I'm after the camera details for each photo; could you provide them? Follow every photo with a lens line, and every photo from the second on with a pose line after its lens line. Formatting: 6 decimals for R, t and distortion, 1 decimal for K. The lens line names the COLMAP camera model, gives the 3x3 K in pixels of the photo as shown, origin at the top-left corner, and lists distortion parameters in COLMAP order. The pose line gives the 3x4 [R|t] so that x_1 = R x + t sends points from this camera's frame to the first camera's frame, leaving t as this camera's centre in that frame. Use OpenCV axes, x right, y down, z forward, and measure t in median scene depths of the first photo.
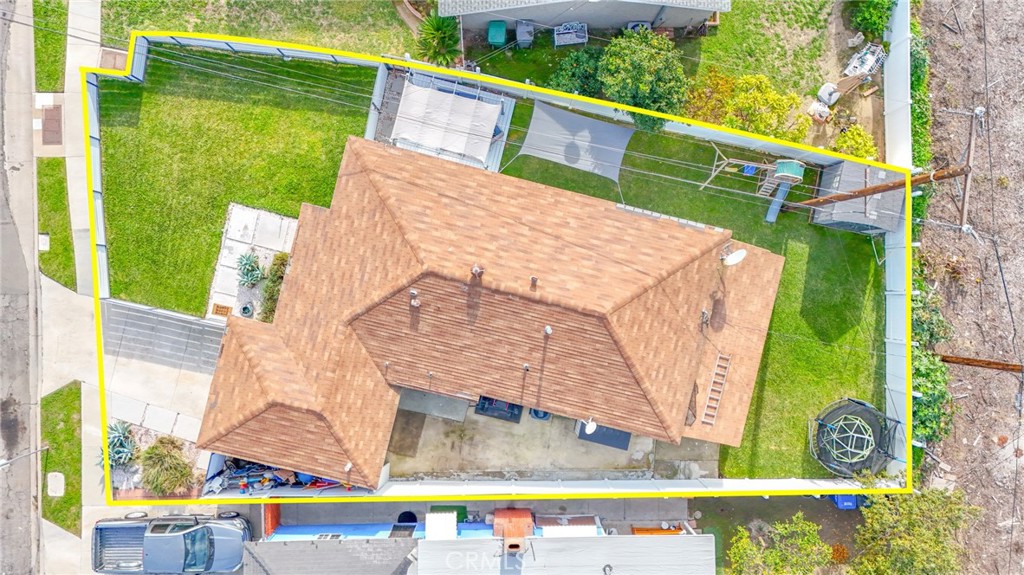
lens RADIAL K [[759.8, 0, 504.2], [0, 759.8, 279.1], [0, 0, 1]] dist [0.099295, -0.106685]
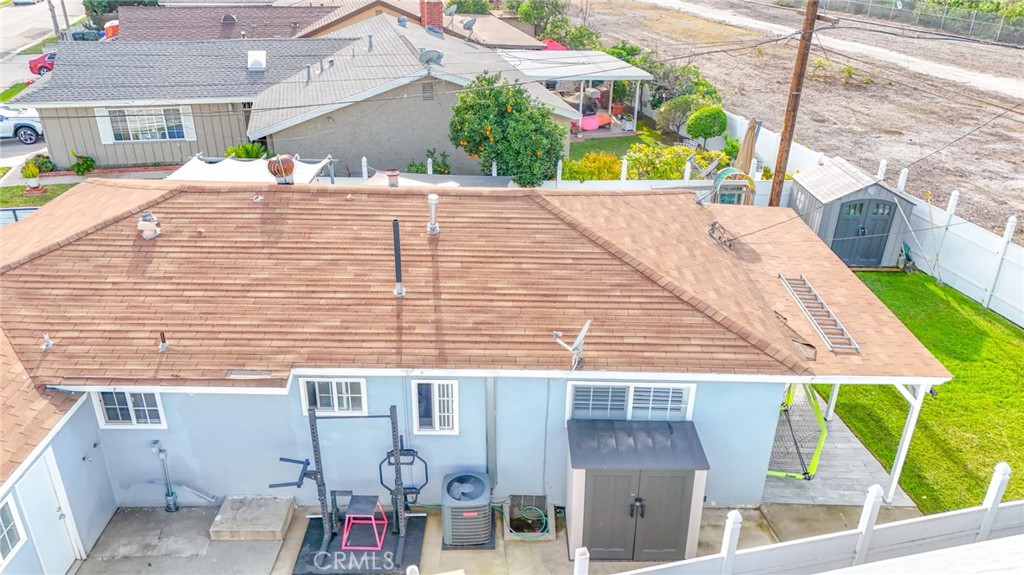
lens RADIAL K [[759.8, 0, 504.2], [0, 759.8, 279.1], [0, 0, 1]] dist [0.099295, -0.106685]
pose [[0.972622, -0.097501, 0.210949, -0.004450], [0.232345, 0.426181, -0.874292, 0.509957], [-0.004658, 0.899368, 0.437167, 0.796810]]
